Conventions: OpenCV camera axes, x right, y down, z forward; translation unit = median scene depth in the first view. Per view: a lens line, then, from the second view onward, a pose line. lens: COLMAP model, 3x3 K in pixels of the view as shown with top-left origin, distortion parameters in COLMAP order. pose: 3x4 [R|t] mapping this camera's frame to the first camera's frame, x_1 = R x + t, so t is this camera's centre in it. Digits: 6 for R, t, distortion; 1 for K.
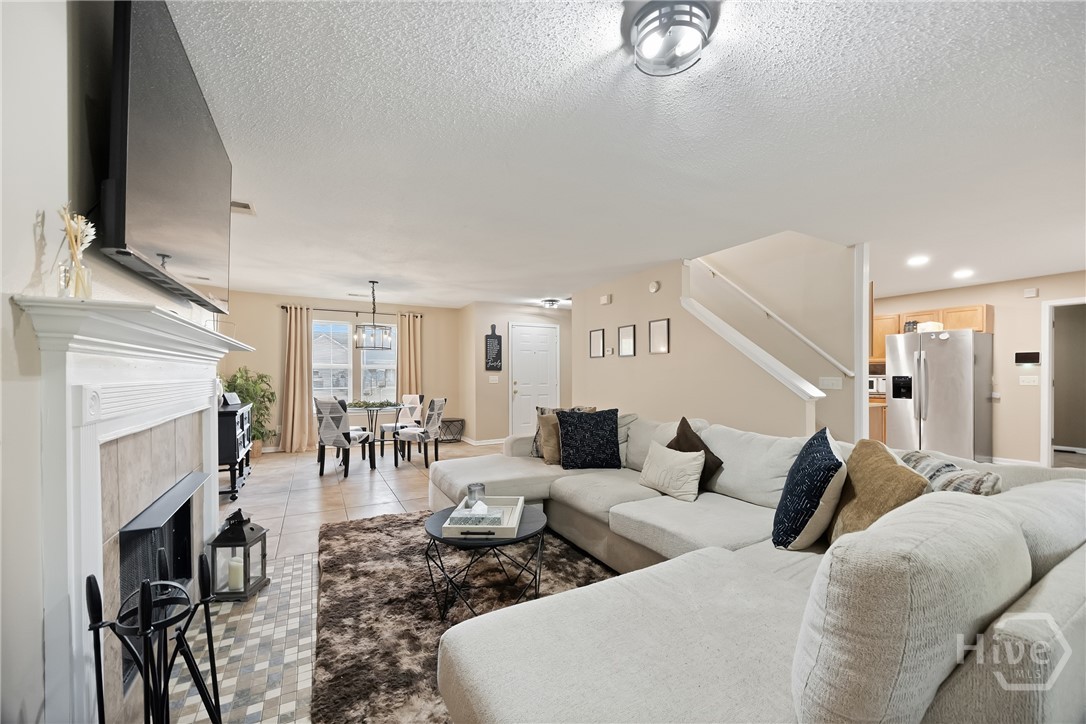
lens RADIAL K [[423.7, 0, 547.2], [0, 423.7, 375.3], [0, 0, 1]] dist [-0.000365, 0.000049]
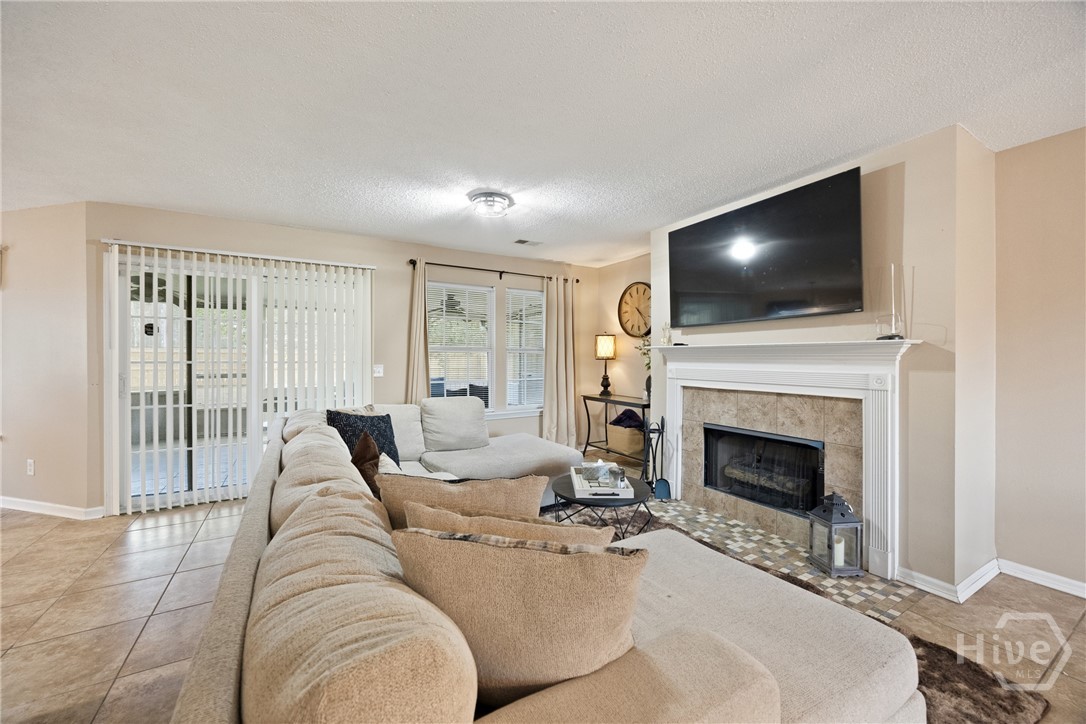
lens RADIAL K [[423.2, 0, 543.9], [0, 423.2, 356.9], [0, 0, 1]] dist [-0.000616, -0.000016]
pose [[-0.999678, -0.002254, -0.025281, 0.020852], [-0.002256, 0.999997, 0.000055, -0.012894], [0.025281, 0.000113, -0.999680, 0.836198]]
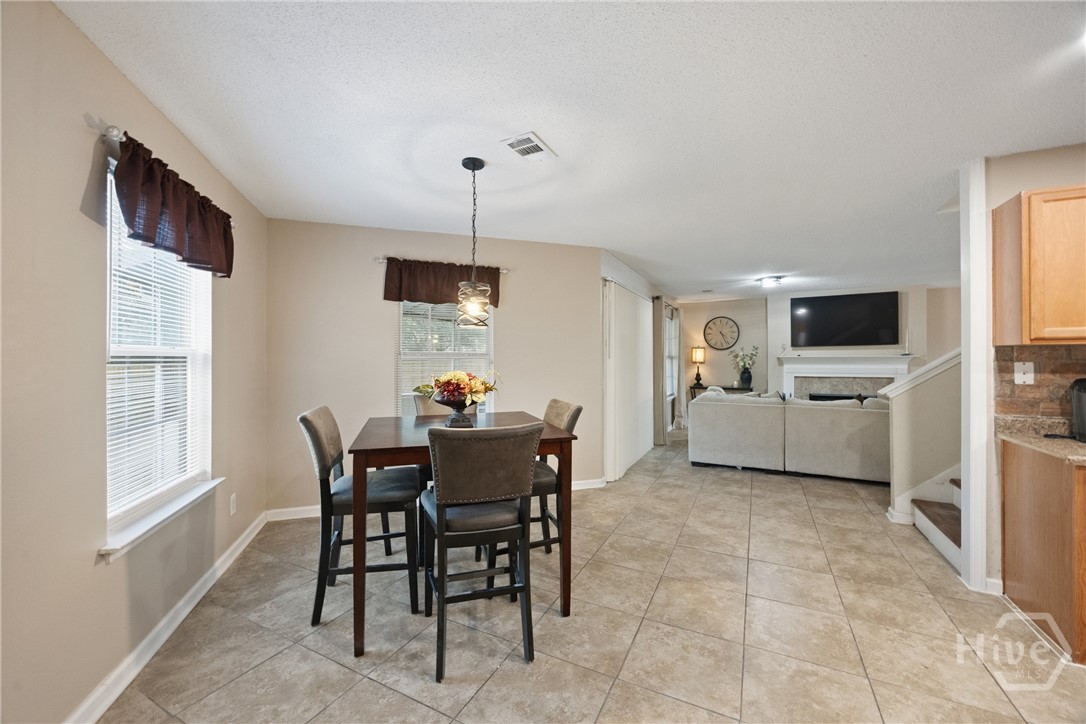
lens RADIAL K [[418.1, 0, 544.6], [0, 418.1, 361.5], [0, 0, 1]] dist [-0.006158, -0.000346]
pose [[-0.828336, 0.002859, -0.560224, 1.127856], [0.000964, 0.999993, 0.003679, -0.019341], [0.560230, 0.002508, -0.828333, 0.816221]]
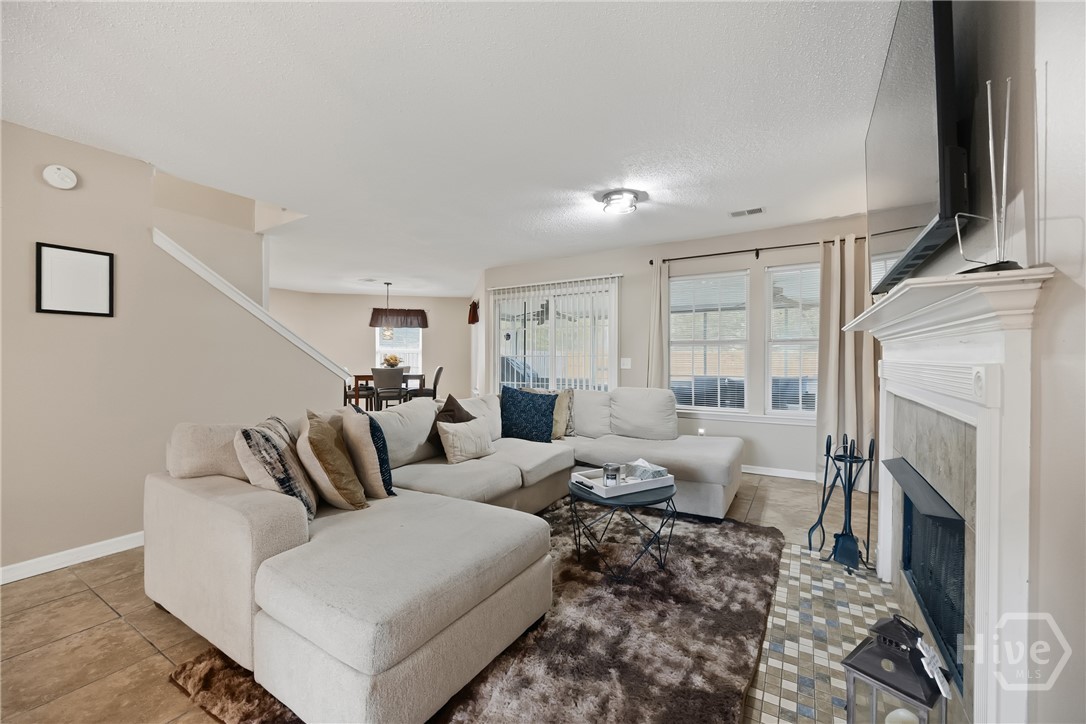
lens RADIAL K [[427.2, 0, 542.3], [0, 427.2, 357.8], [0, 0, 1]] dist [-0.003086, -0.000130]
pose [[-0.489831, 0.001143, 0.871817, -0.389119], [0.001508, 0.999999, -0.000464, 0.001374], [-0.871816, 0.001088, -0.489832, 0.655455]]
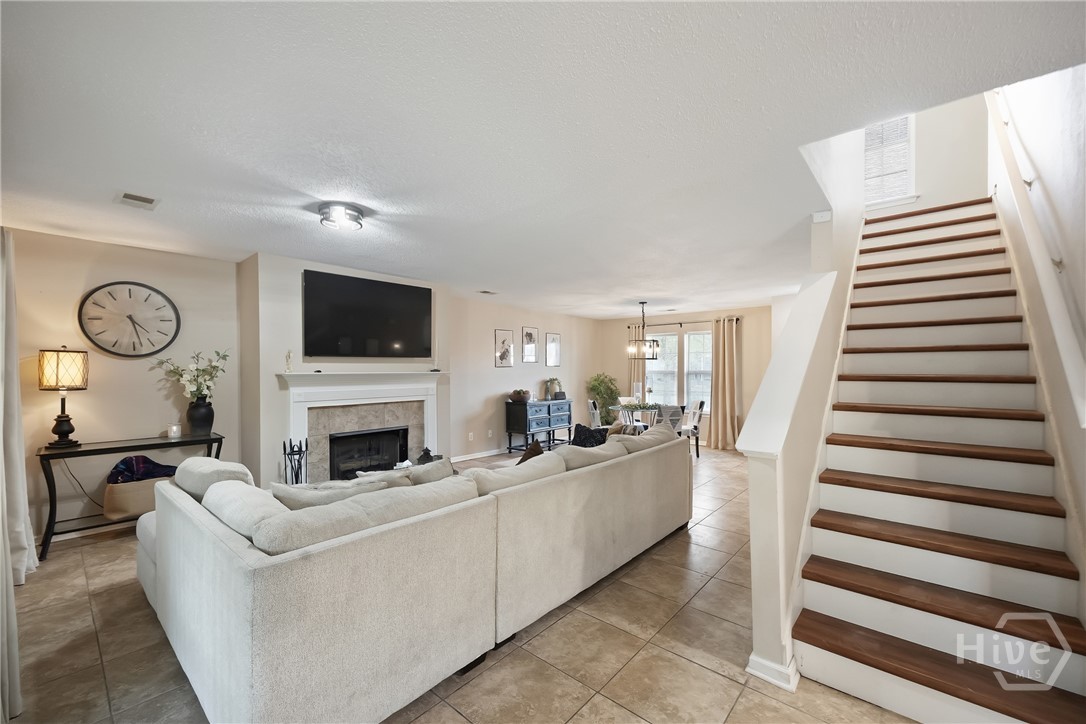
lens RADIAL K [[437.3, 0, 535.1], [0, 437.3, 372.0], [0, 0, 1]] dist [0.000500, 0.000074]
pose [[0.333743, 0.004214, -0.942655, 0.641129], [0.001944, 0.999985, 0.005158, -0.033694], [0.942662, -0.003554, 0.333729, 0.313333]]
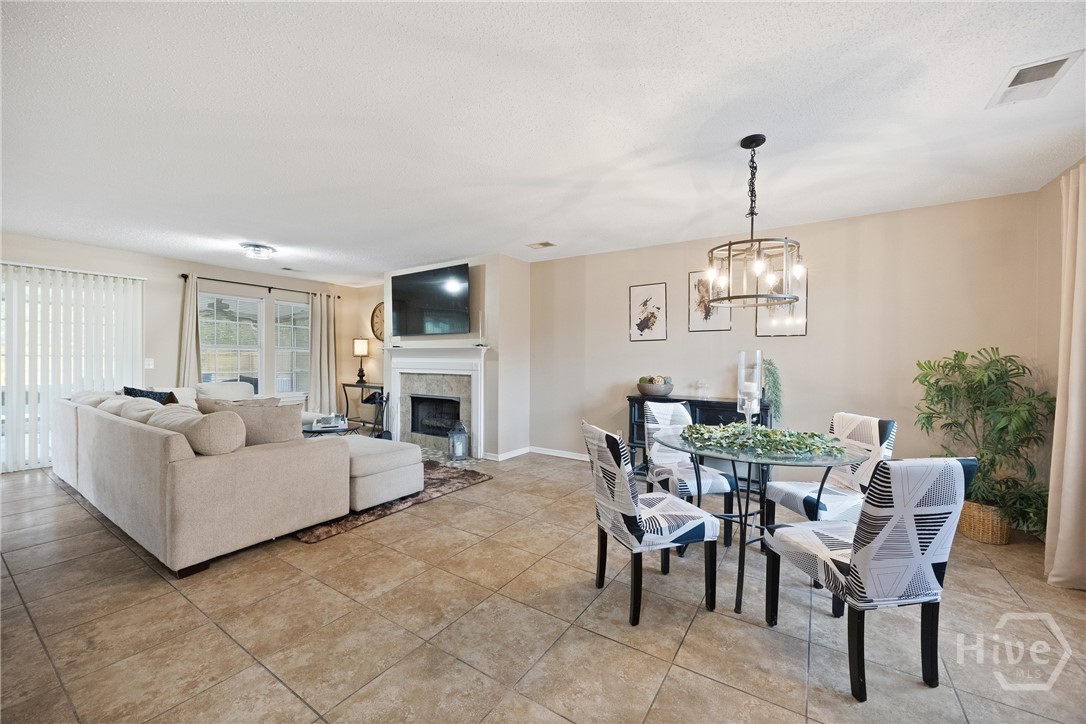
lens RADIAL K [[418.1, 0, 544.6], [0, 418.1, 361.5], [0, 0, 1]] dist [-0.006158, -0.000346]
pose [[-0.884527, -0.004562, -0.466466, -0.041289], [-0.008232, 0.999949, 0.005830, -0.005093], [0.466416, 0.008997, -0.884520, 1.273283]]
